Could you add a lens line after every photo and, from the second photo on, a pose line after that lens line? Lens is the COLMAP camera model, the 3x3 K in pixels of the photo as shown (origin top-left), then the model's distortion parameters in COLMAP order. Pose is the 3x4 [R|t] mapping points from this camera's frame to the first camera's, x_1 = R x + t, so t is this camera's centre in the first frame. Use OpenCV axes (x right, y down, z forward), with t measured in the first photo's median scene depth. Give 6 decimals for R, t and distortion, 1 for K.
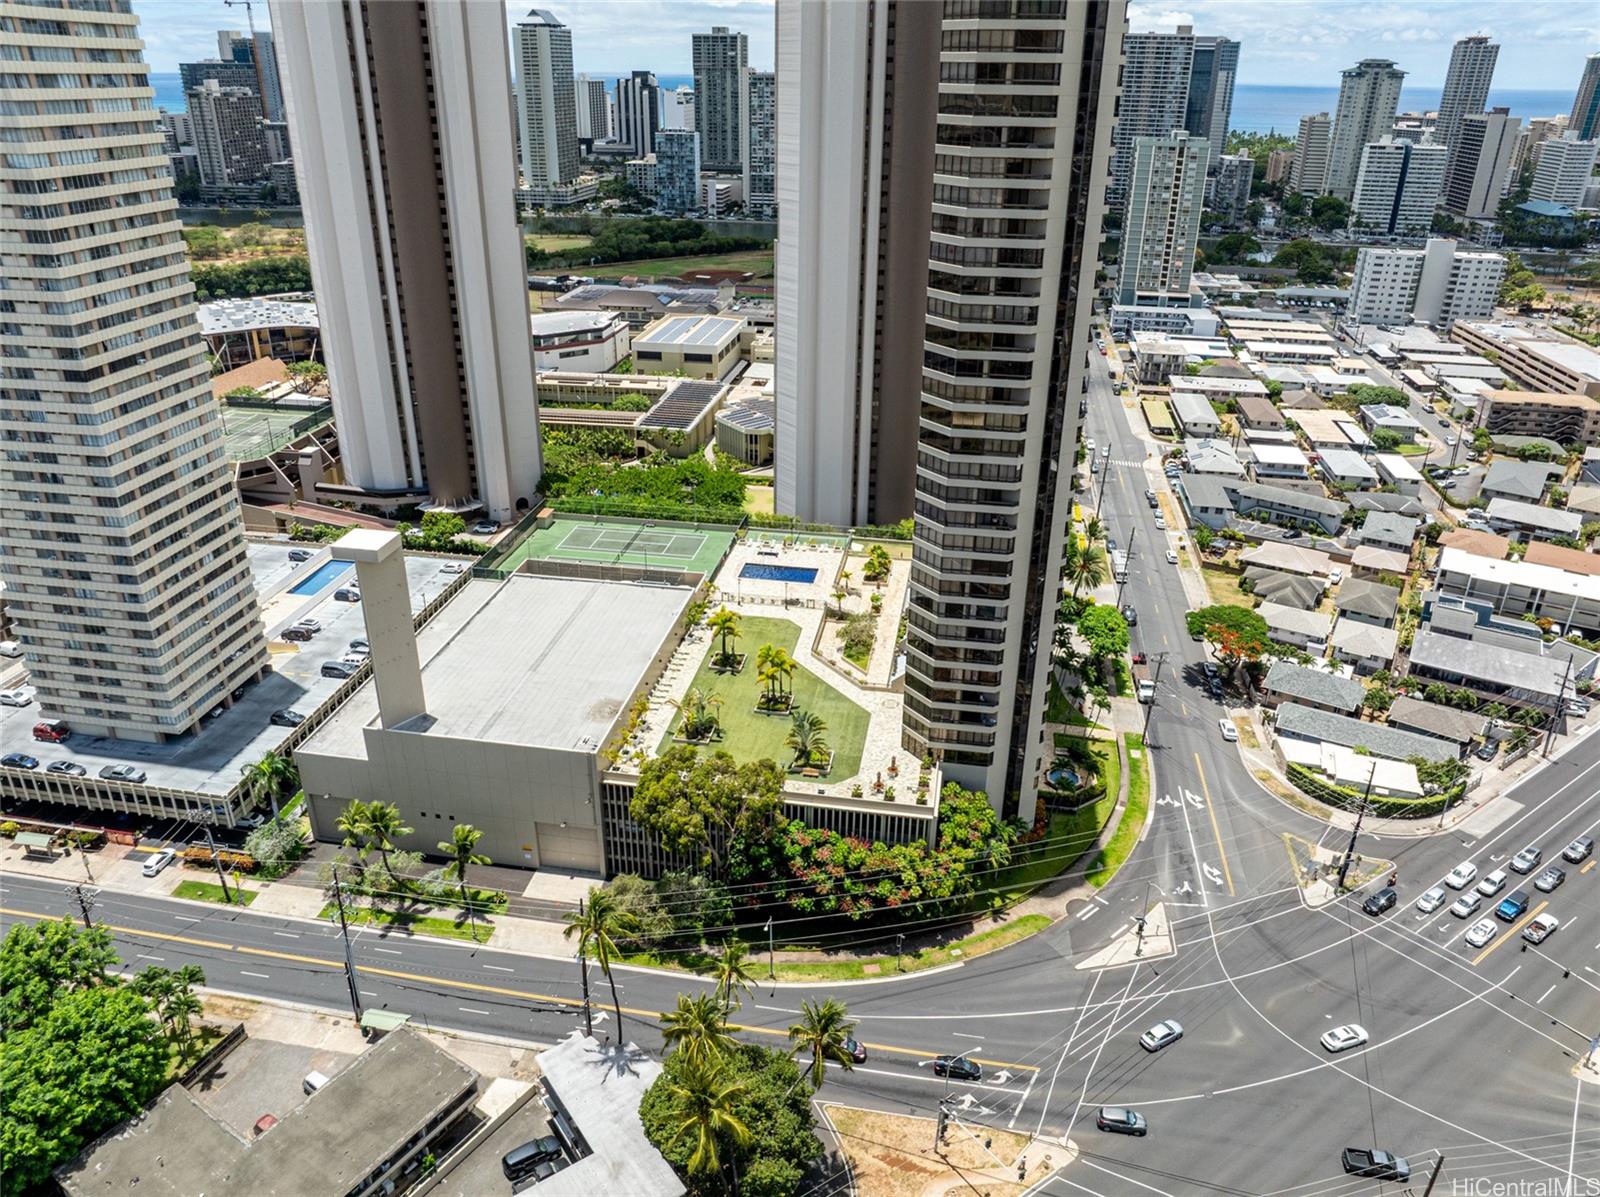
lens RADIAL K [[1140.2, 0, 793.4], [0, 1140.2, 597.7], [0, 0, 1]] dist [-0.043087, 0.009348]
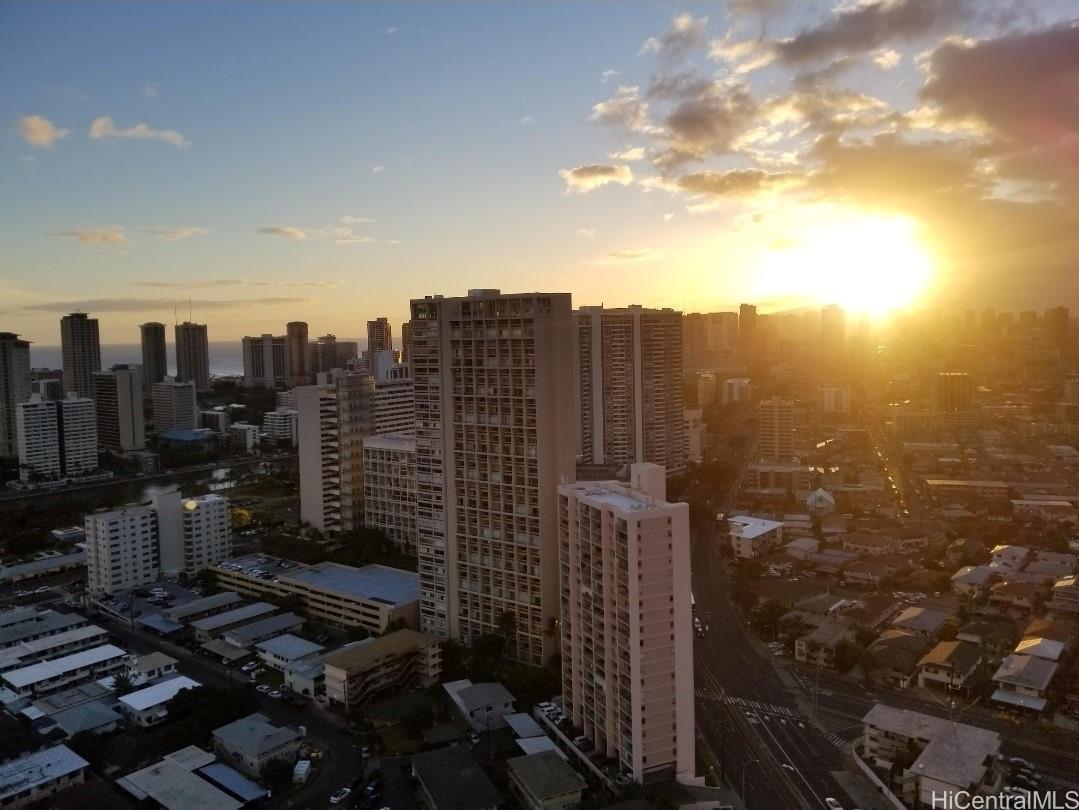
lens RADIAL K [[835.6, 0, 539.5], [0, 835.6, 378.2], [0, 0, 1]] dist [0.021314, -0.041523]
pose [[0.493736, -0.076874, 0.866207, 0.031019], [0.398293, 0.905456, -0.146669, -0.055601], [-0.773037, 0.417420, 0.477675, 0.109537]]
